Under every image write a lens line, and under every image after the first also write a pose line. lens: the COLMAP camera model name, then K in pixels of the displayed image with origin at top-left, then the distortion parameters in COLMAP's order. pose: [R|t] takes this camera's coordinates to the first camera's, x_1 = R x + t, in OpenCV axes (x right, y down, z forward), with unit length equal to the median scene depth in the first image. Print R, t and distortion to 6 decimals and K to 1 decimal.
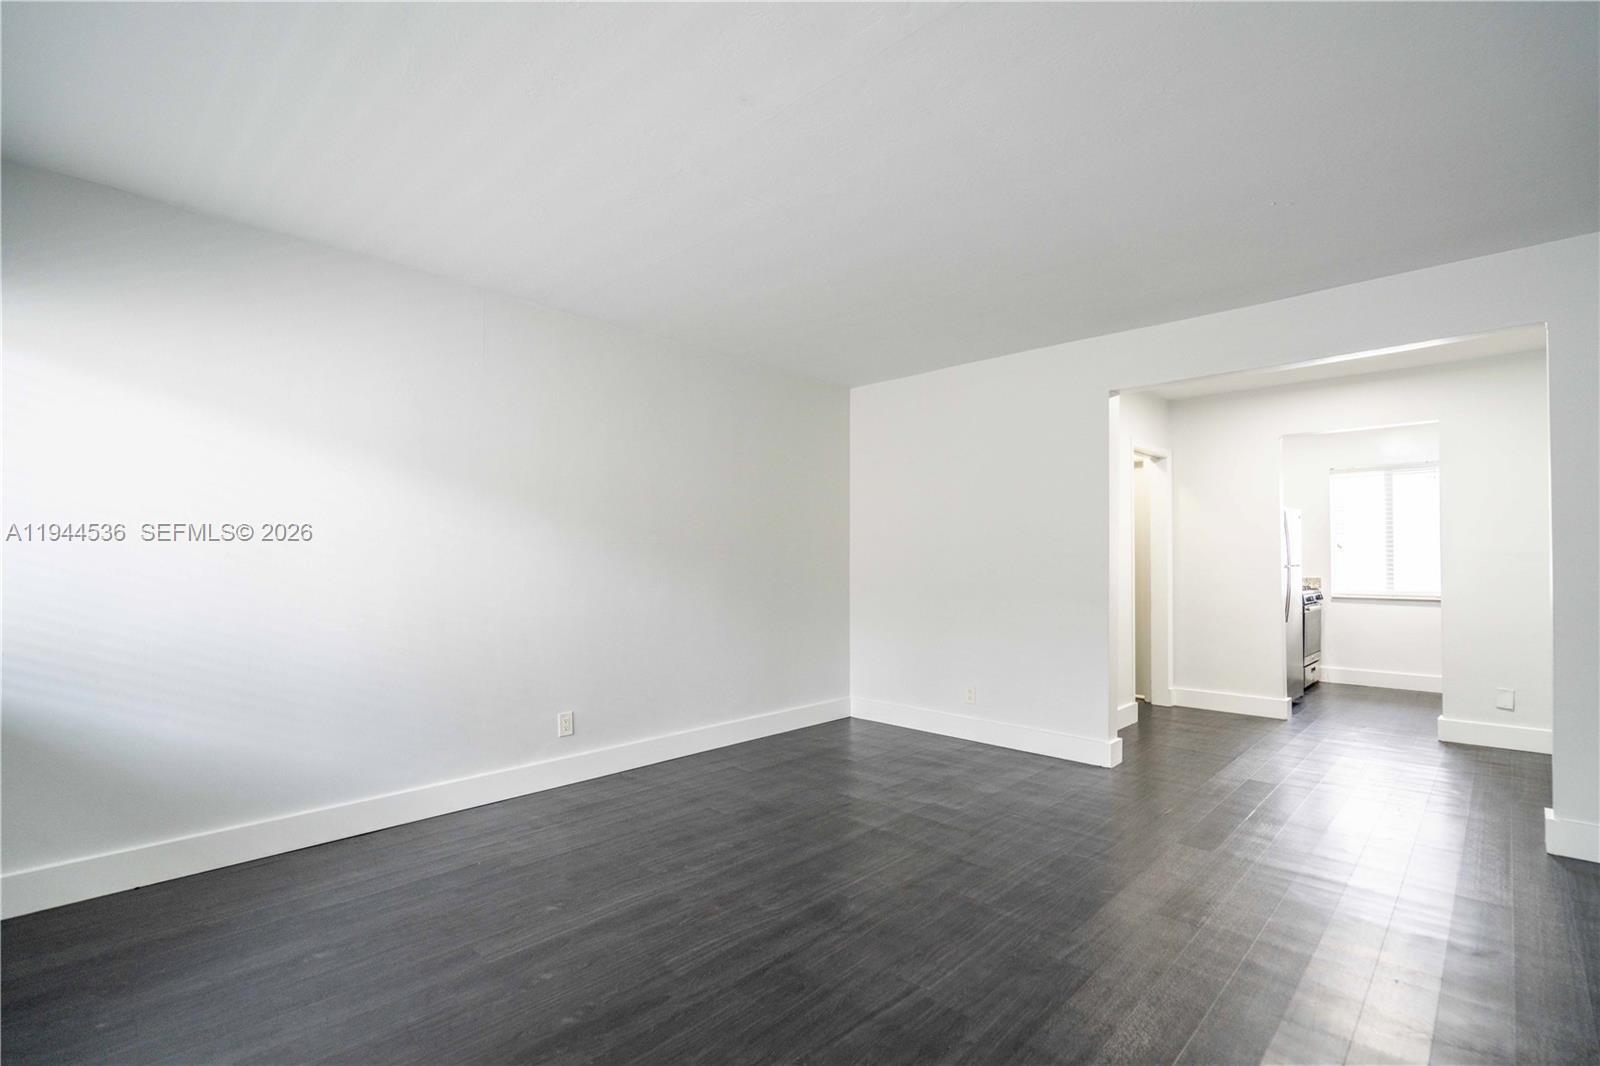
lens RADIAL K [[738.9, 0, 801.5], [0, 738.9, 539.4], [0, 0, 1]] dist [-0.001673, -0.000181]
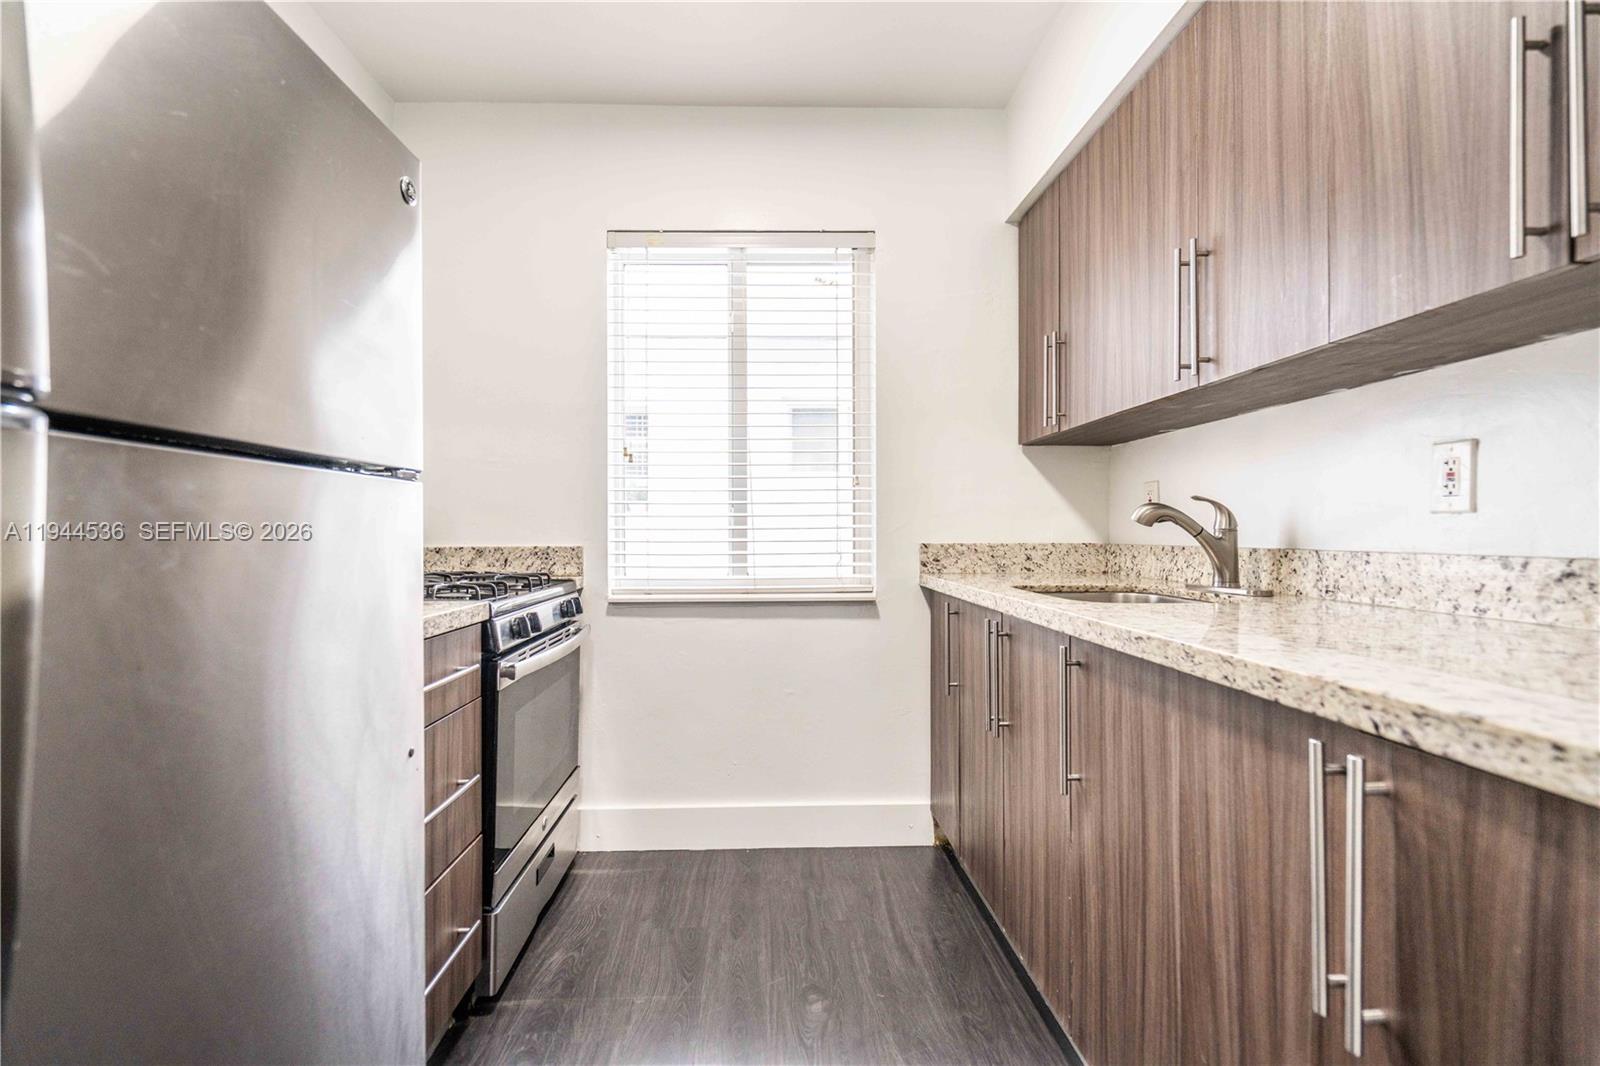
lens RADIAL K [[738.9, 0, 801.5], [0, 738.9, 539.4], [0, 0, 1]] dist [-0.001673, -0.000181]
pose [[0.672850, -0.008403, 0.739731, 0.658087], [-0.003204, 0.999893, 0.014273, 0.055332], [-0.739772, -0.011974, 0.672751, 0.883553]]
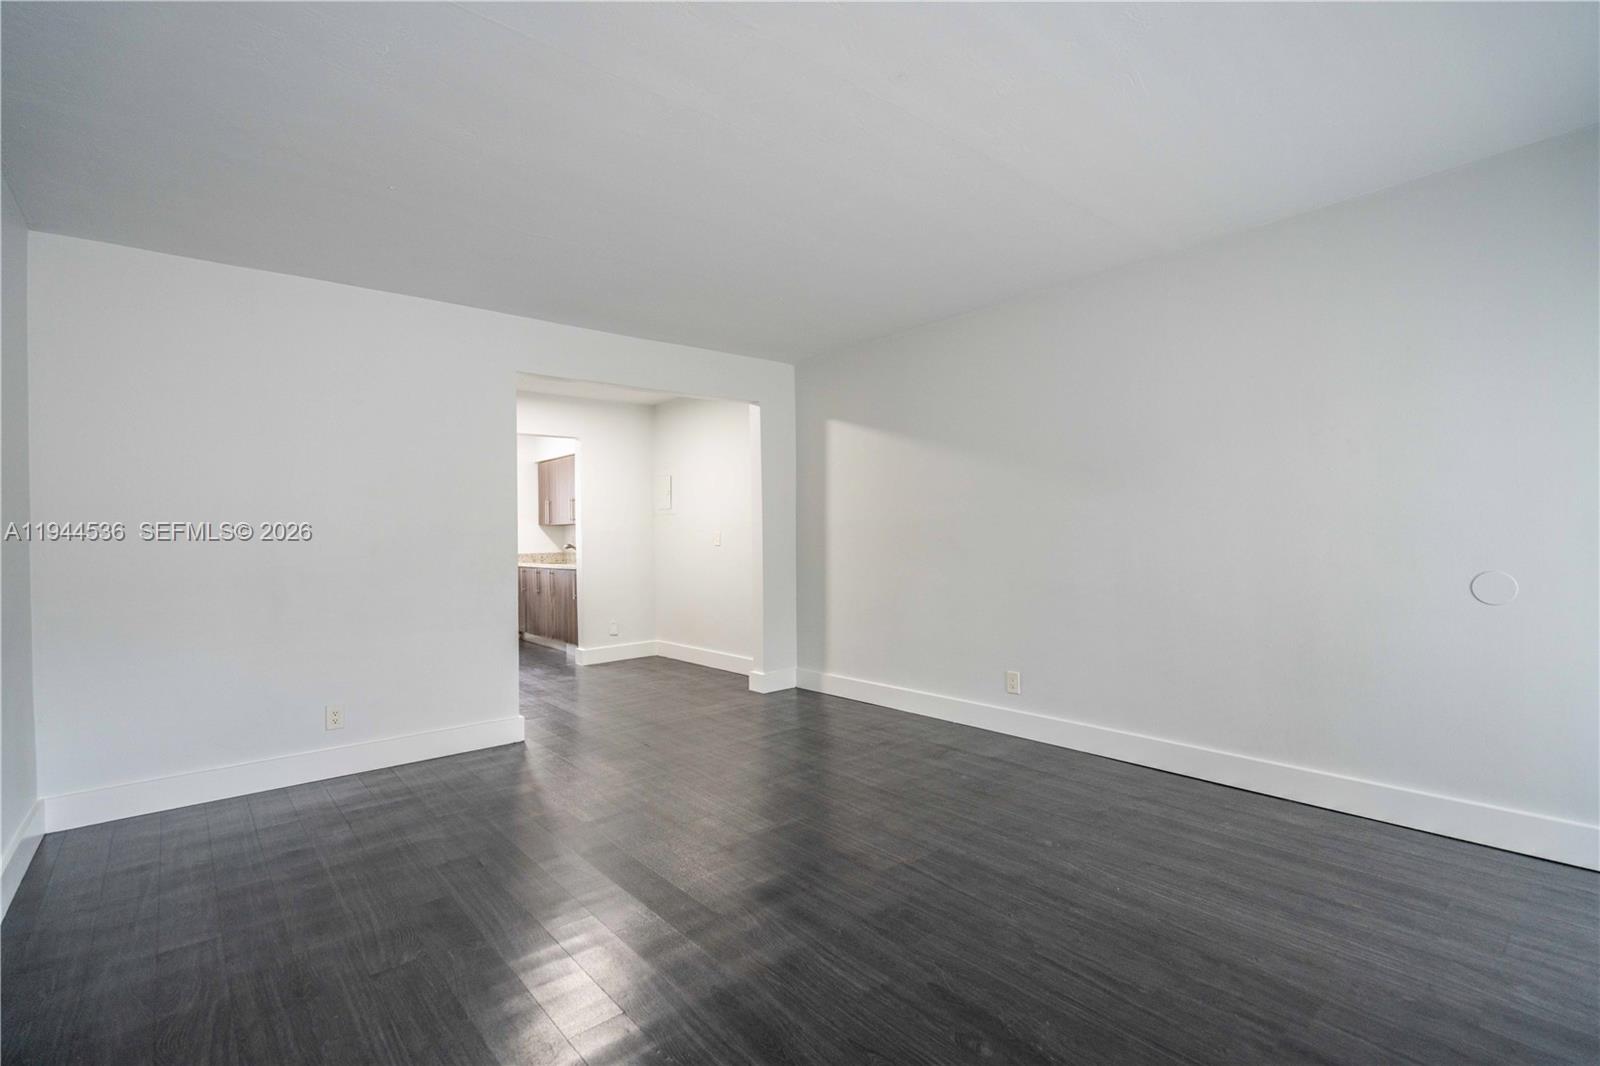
lens RADIAL K [[738.9, 0, 801.5], [0, 738.9, 539.4], [0, 0, 1]] dist [-0.001673, -0.000181]
pose [[0.087006, -0.009413, 0.996163, -0.415404], [-0.002699, 0.999949, 0.009684, 0.018520], [-0.996204, -0.003531, 0.086976, 0.404305]]
